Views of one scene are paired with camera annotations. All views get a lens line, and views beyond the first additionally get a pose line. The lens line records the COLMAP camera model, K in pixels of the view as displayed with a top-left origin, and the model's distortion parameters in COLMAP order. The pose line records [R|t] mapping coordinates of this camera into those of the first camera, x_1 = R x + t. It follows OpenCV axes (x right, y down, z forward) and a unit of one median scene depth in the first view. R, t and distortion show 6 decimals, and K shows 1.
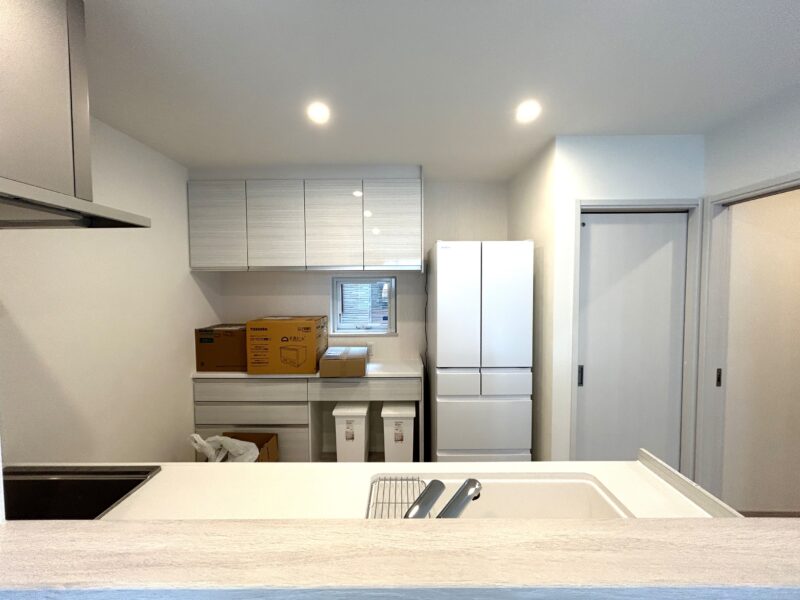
lens RADIAL K [[327.2, 0, 399.5], [0, 327.2, 299.4], [0, 0, 1]] dist [-0.003861, 0.000084]
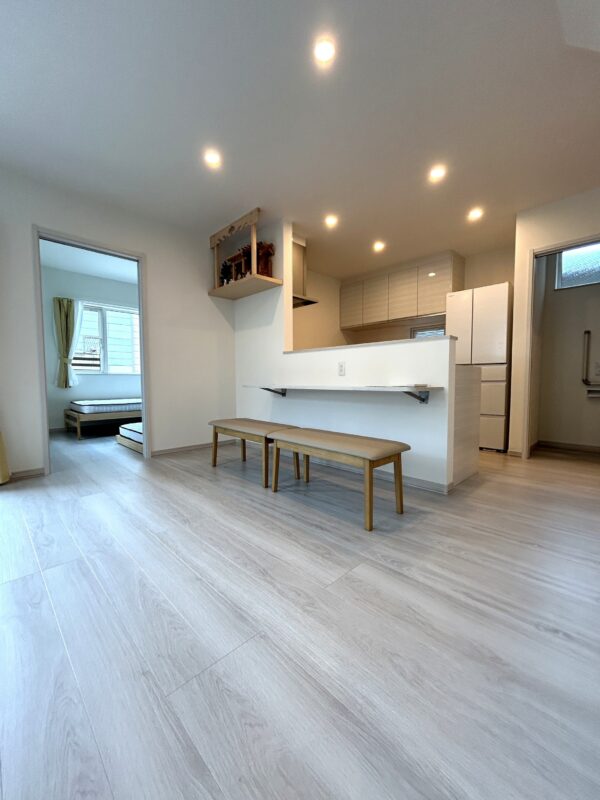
lens RADIAL K [[327.2, 0, 299.5], [0, 327.2, 399.5], [0, 0, 1]] dist [-0.003861, 0.000084]
pose [[0.709875, 0.044134, -0.702943, 0.713167], [-0.031332, 0.999026, 0.031083, 0.322745], [0.703630, -0.000040, 0.710567, -0.730581]]
